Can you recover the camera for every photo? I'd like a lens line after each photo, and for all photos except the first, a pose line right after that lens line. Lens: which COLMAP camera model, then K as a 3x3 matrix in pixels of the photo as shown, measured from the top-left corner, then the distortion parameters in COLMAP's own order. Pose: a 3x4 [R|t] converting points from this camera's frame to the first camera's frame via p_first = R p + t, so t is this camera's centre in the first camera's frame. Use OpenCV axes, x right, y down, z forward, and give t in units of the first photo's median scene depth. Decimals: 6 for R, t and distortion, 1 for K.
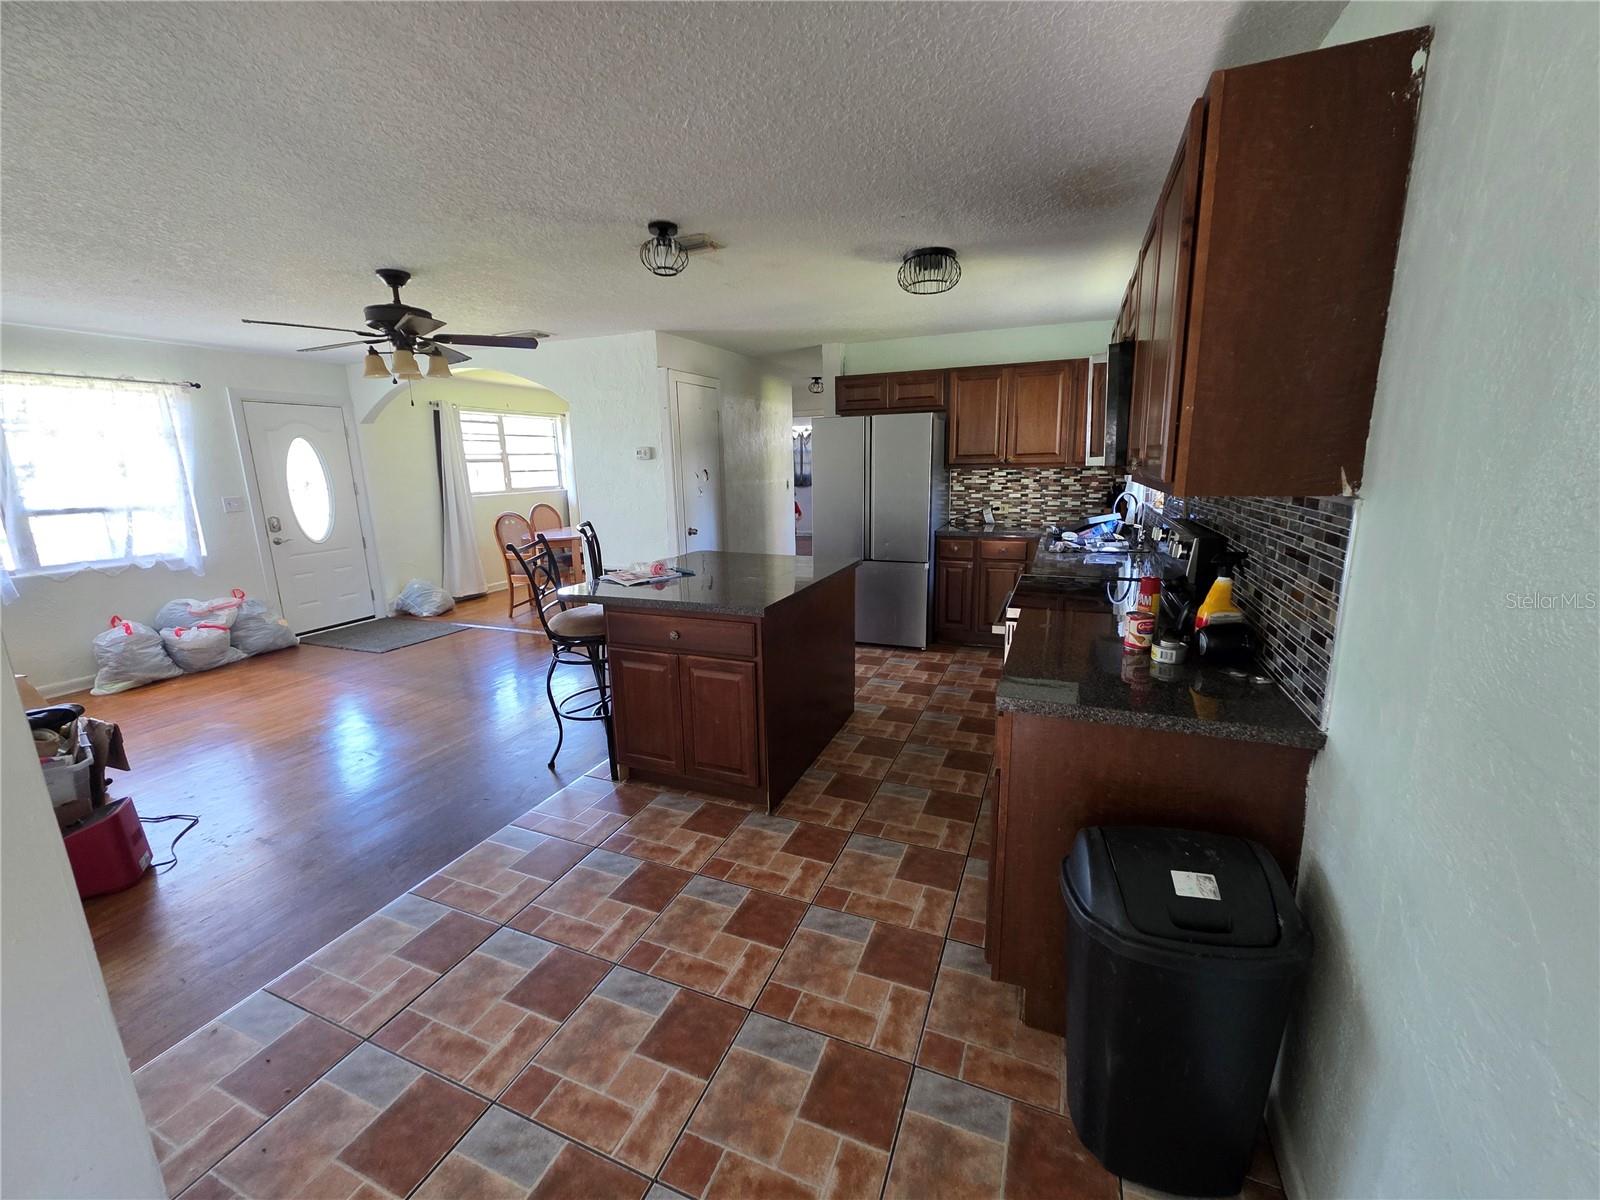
lens RADIAL K [[639.4, 0, 802.5], [0, 639.4, 594.7], [0, 0, 1]] dist [-0.003003, 0.000241]
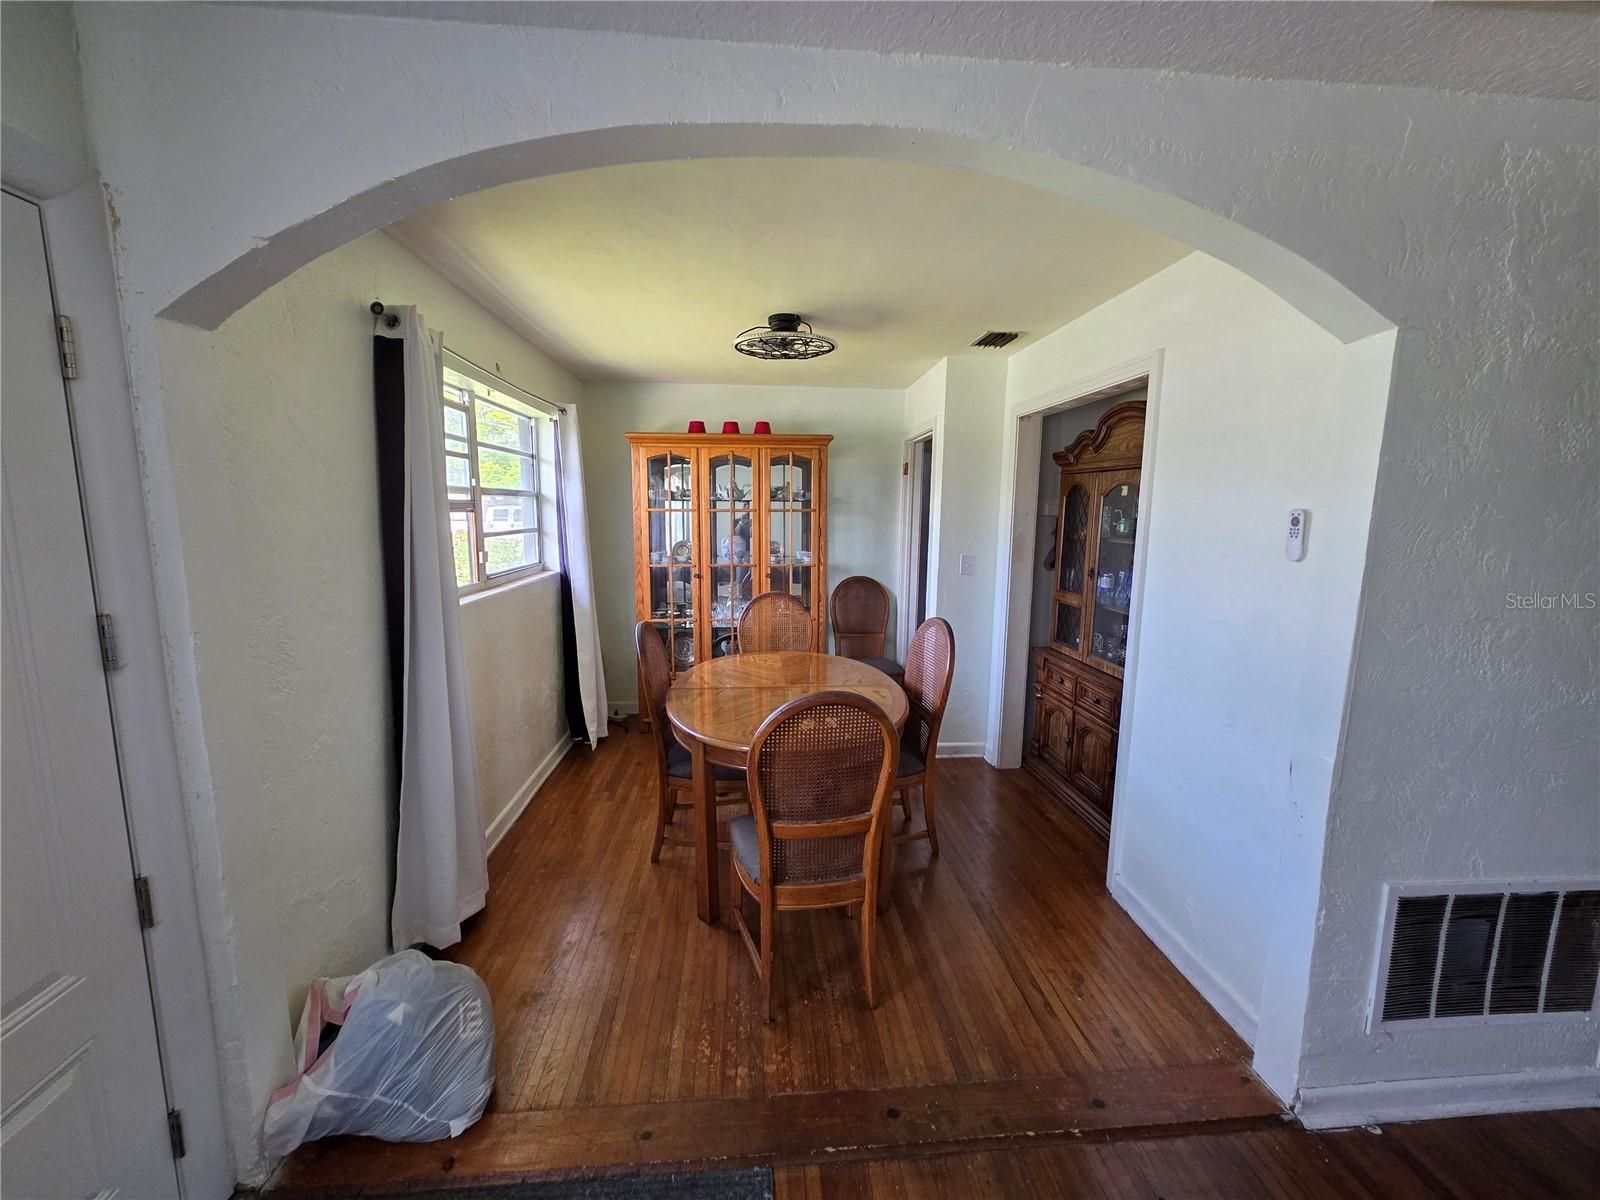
lens RADIAL K [[642.4, 0, 799.3], [0, 642.4, 595.2], [0, 0, 1]] dist [-0.001350, -0.000010]
pose [[0.891644, -0.036590, 0.451257, -0.476046], [0.066955, 0.996426, -0.051502, -0.125417], [-0.447760, 0.076136, 0.890907, 0.578596]]
